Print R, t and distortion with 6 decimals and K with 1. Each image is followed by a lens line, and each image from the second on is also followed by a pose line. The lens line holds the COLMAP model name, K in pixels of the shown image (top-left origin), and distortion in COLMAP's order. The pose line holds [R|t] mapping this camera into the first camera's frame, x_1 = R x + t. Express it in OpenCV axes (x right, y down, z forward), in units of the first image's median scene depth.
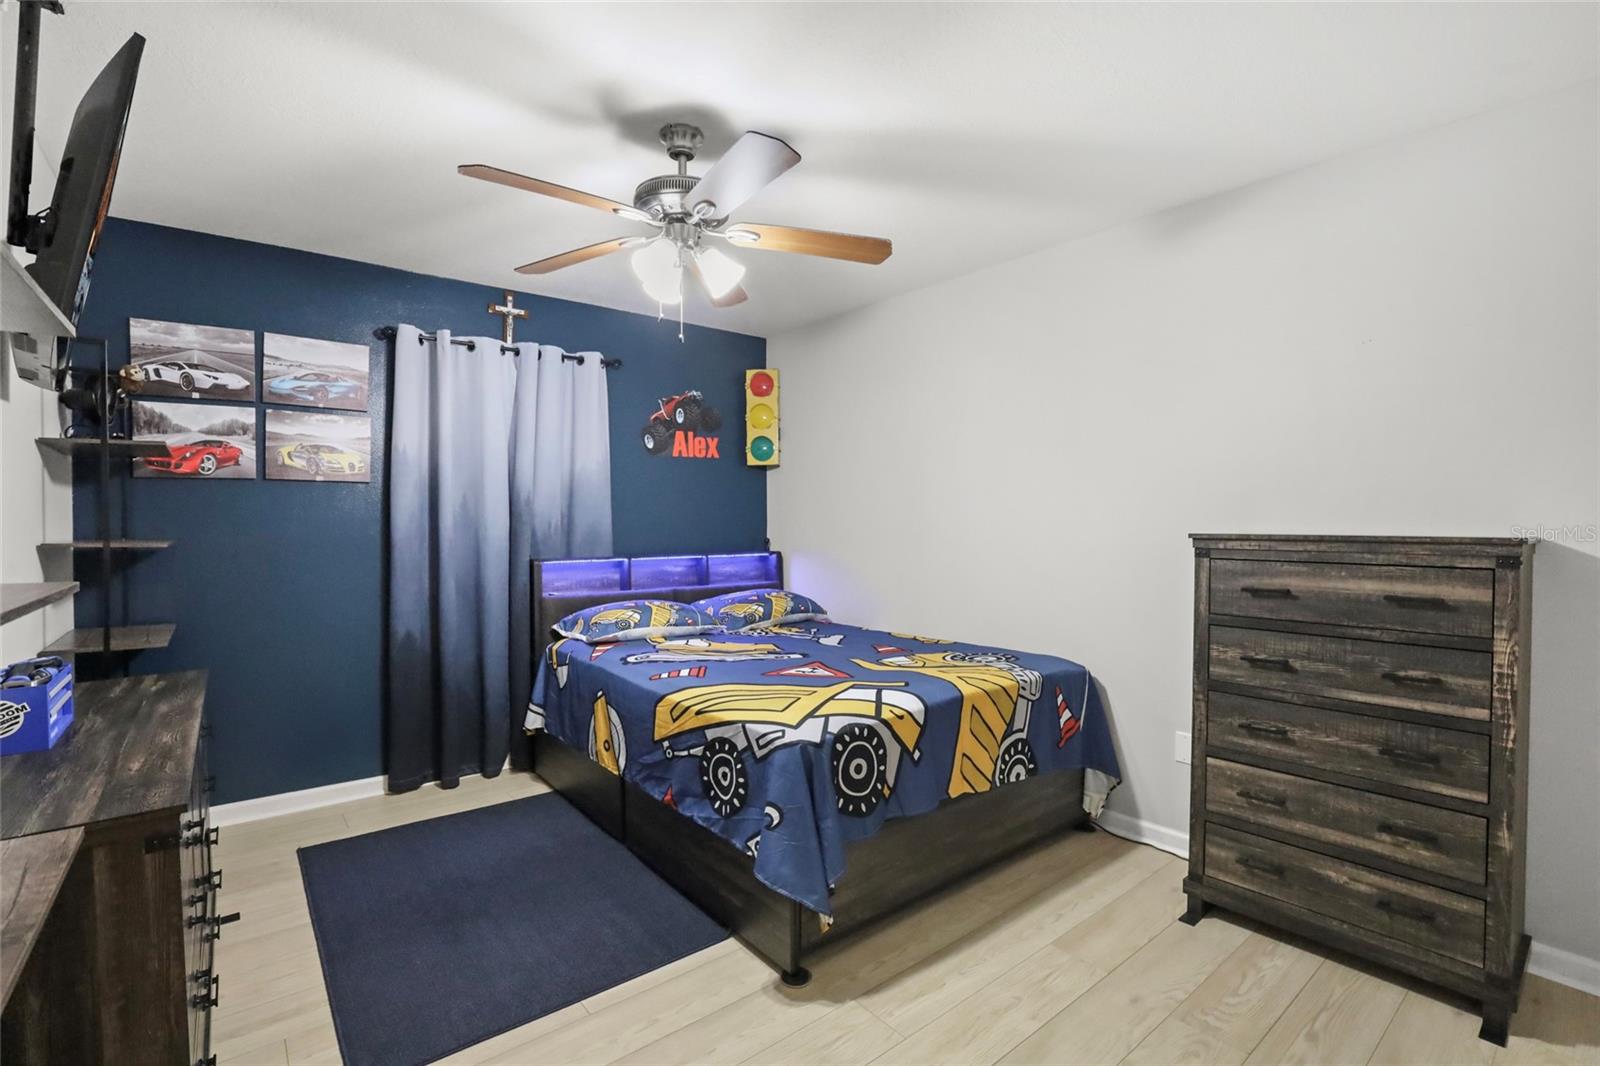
lens RADIAL K [[729.8, 0, 807.7], [0, 729.8, 523.3], [0, 0, 1]] dist [-0.040154, 0.007967]
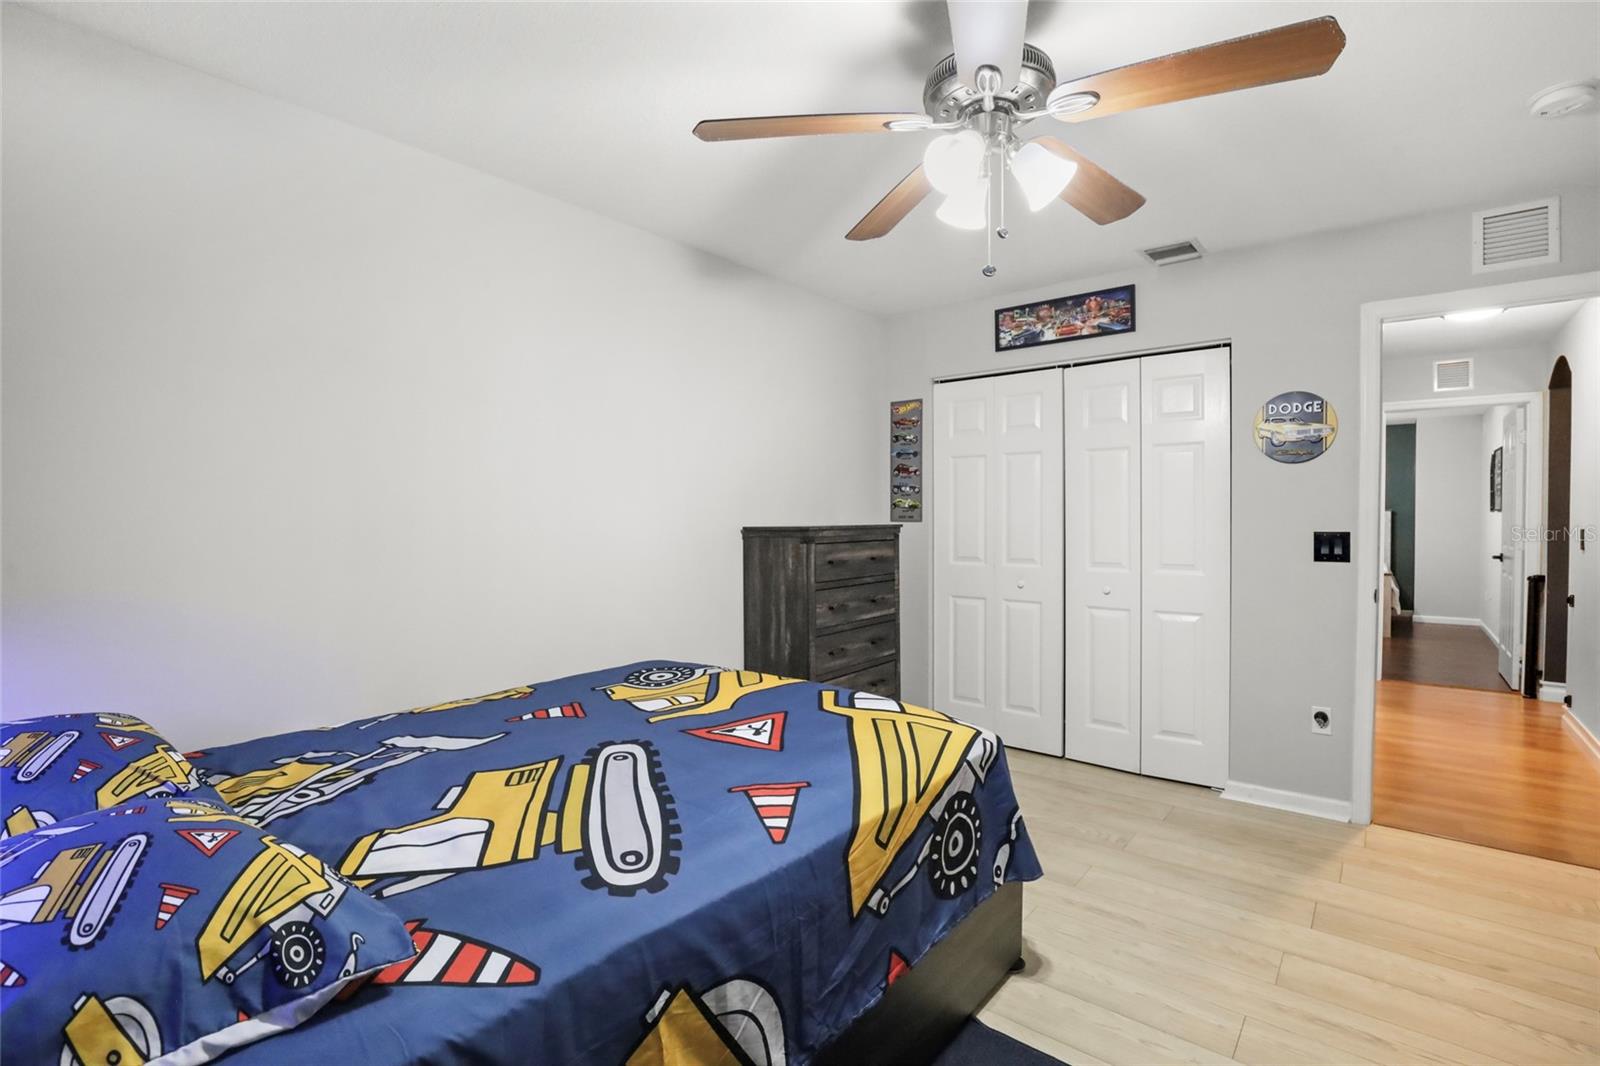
lens RADIAL K [[729.8, 0, 807.7], [0, 729.8, 523.3], [0, 0, 1]] dist [-0.040154, 0.007967]
pose [[-0.194859, -0.011392, 0.980765, -0.875121], [0.007821, 0.999883, 0.013168, -0.010588], [-0.980800, 0.010237, -0.194747, 1.349663]]
